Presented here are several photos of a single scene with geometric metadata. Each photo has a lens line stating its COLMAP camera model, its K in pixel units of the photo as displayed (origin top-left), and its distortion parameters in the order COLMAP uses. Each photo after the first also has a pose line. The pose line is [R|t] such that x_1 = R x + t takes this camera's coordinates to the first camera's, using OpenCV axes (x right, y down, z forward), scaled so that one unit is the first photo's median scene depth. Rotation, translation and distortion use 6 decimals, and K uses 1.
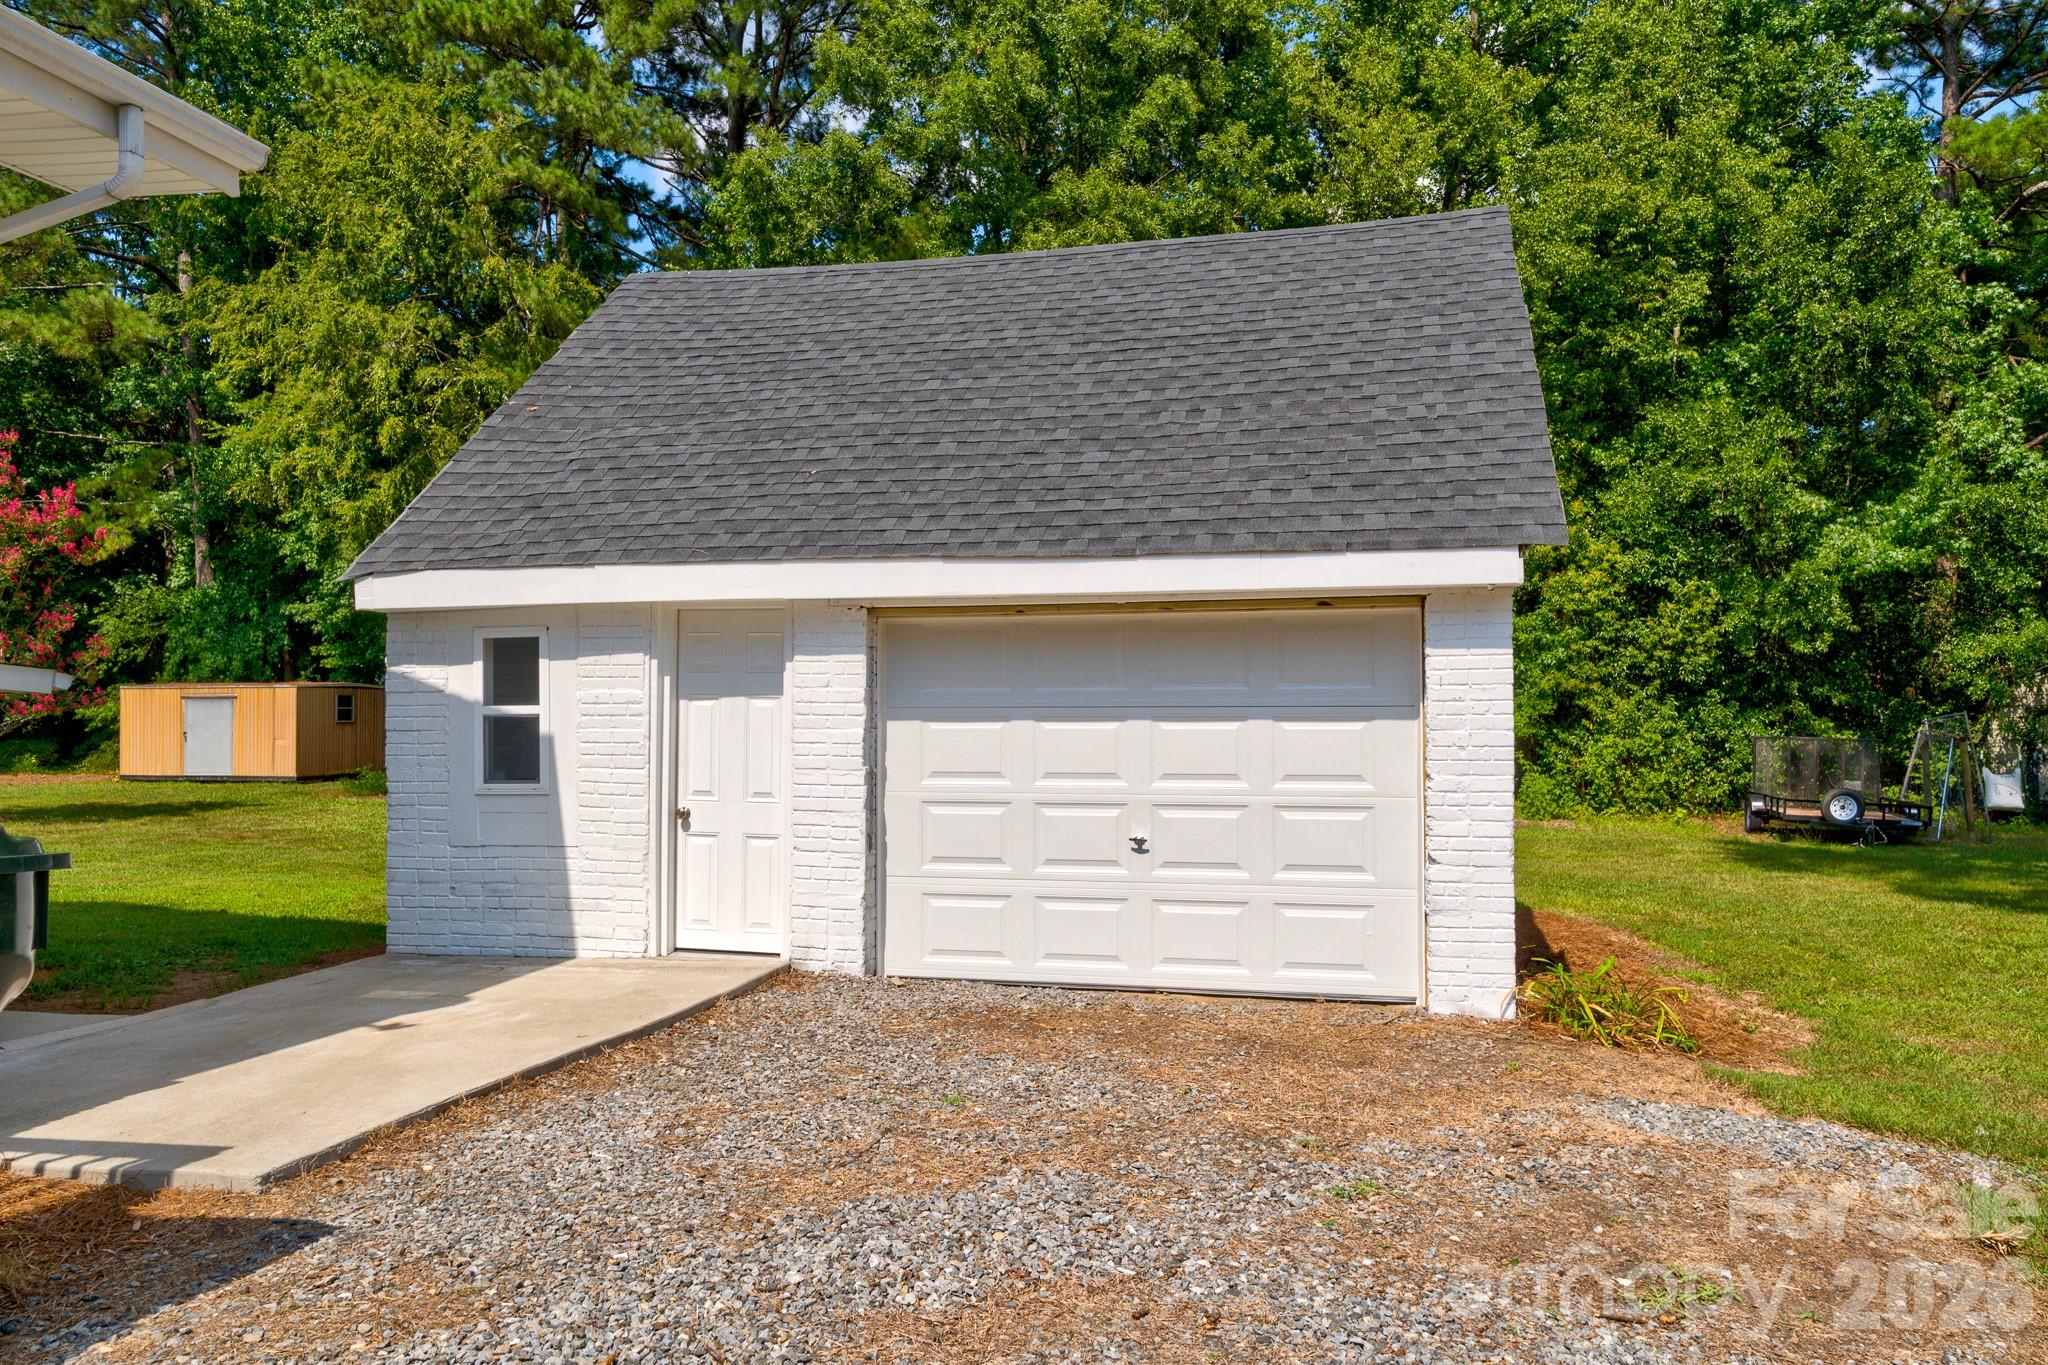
lens RADIAL K [[1603.9, 0, 1025.9], [0, 1603.9, 687.4], [0, 0, 1]] dist [-0.003345, 0.018555]
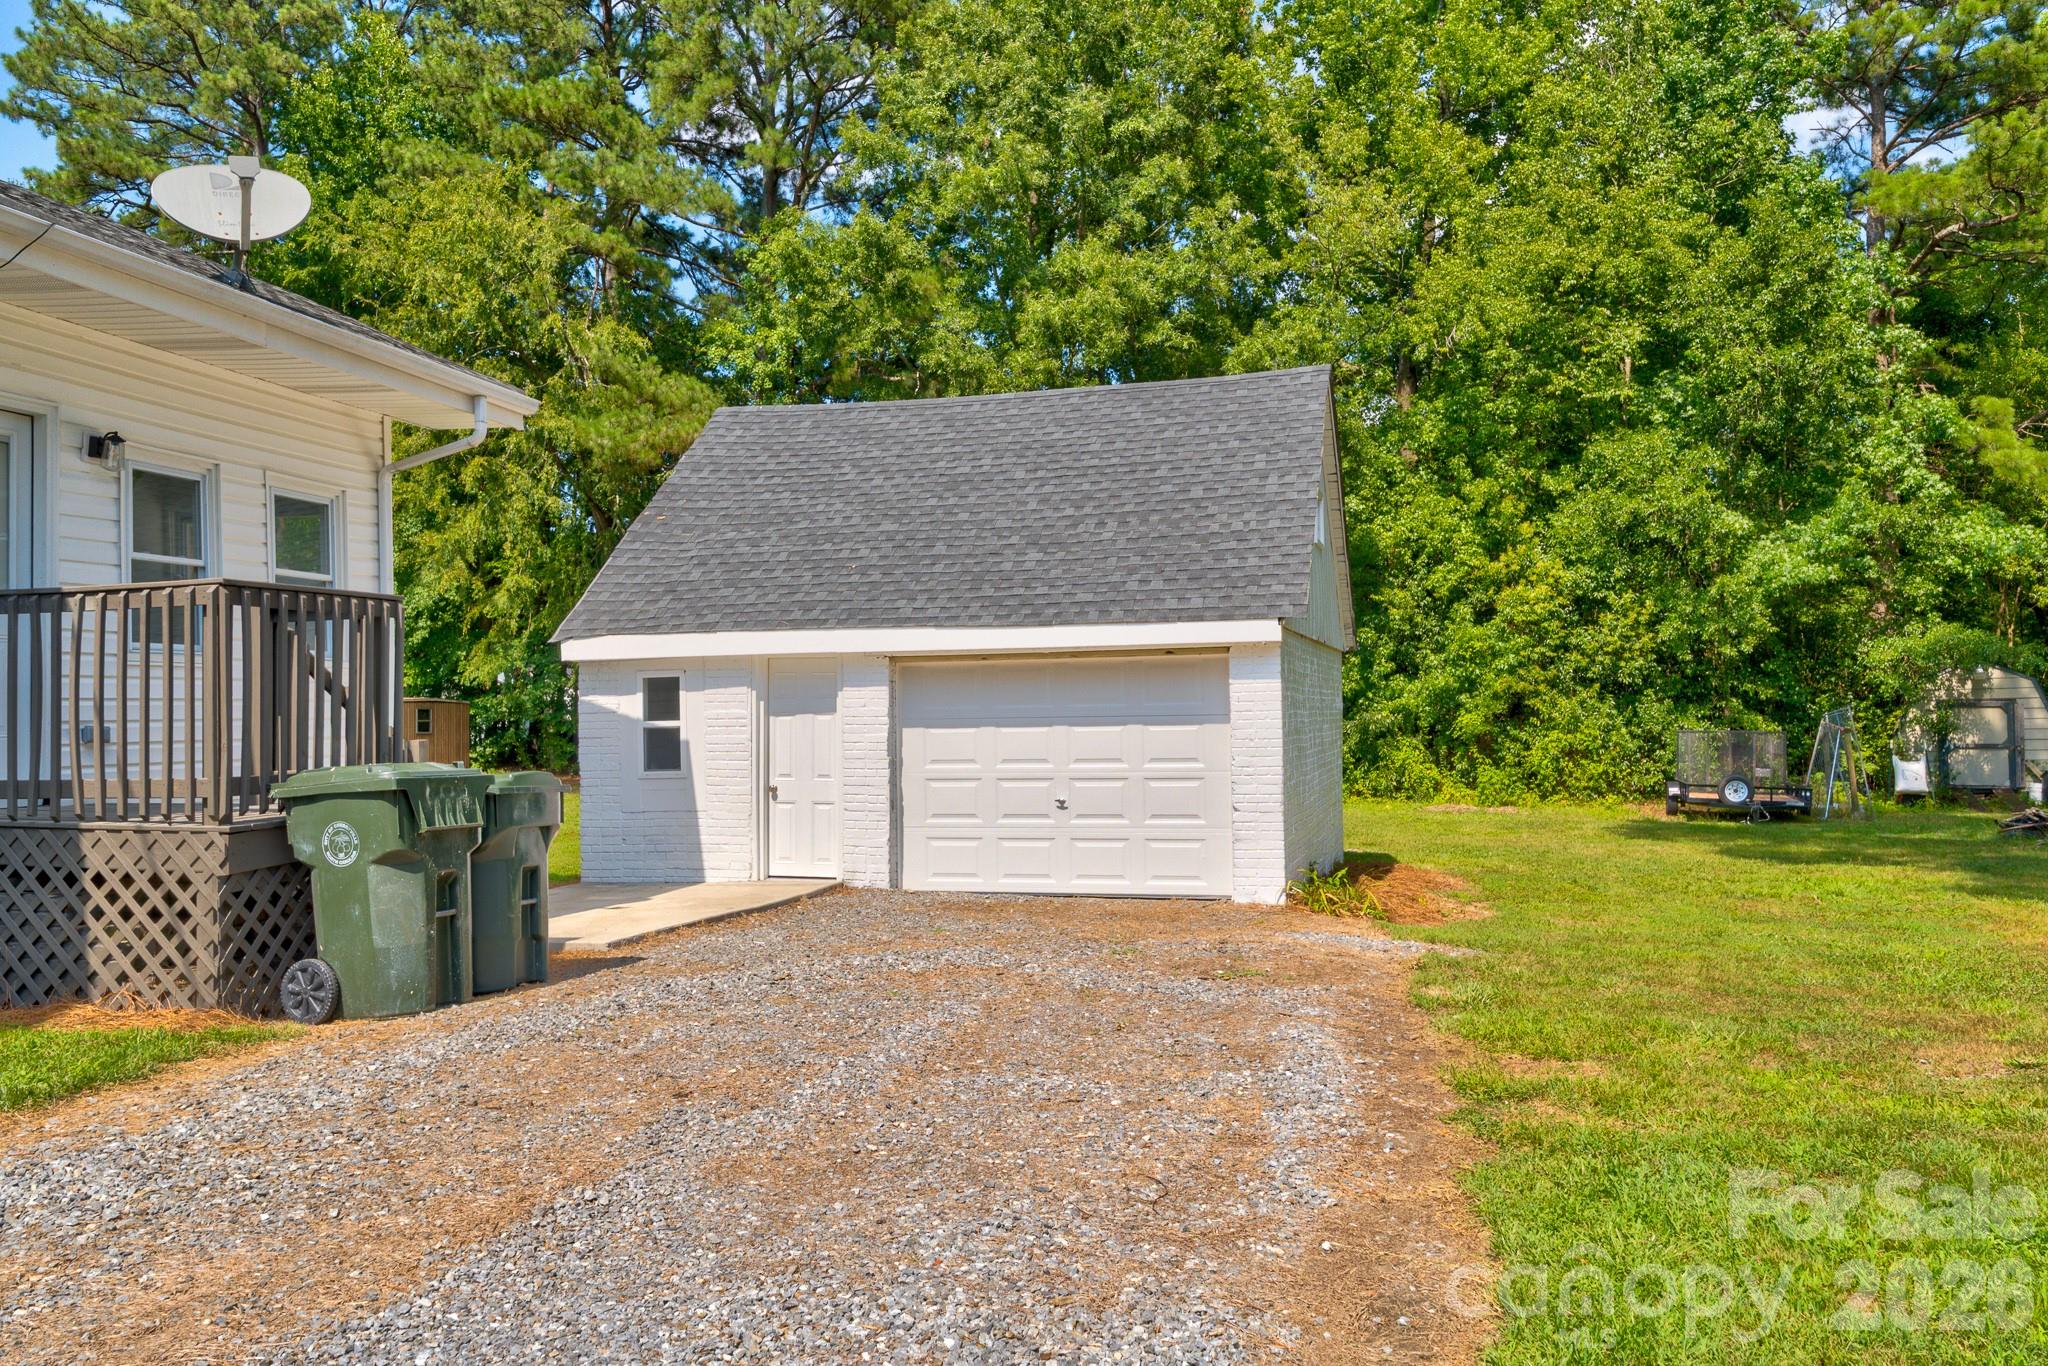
lens RADIAL K [[1603.9, 0, 1036.2], [0, 1603.9, 697.2], [0, 0, 1]] dist [-0.003345, 0.018555]
pose [[0.999820, -0.012372, -0.014372, 0.045799], [0.012428, 0.999916, 0.003796, -0.009305], [0.014324, -0.003974, 0.999890, -0.387582]]
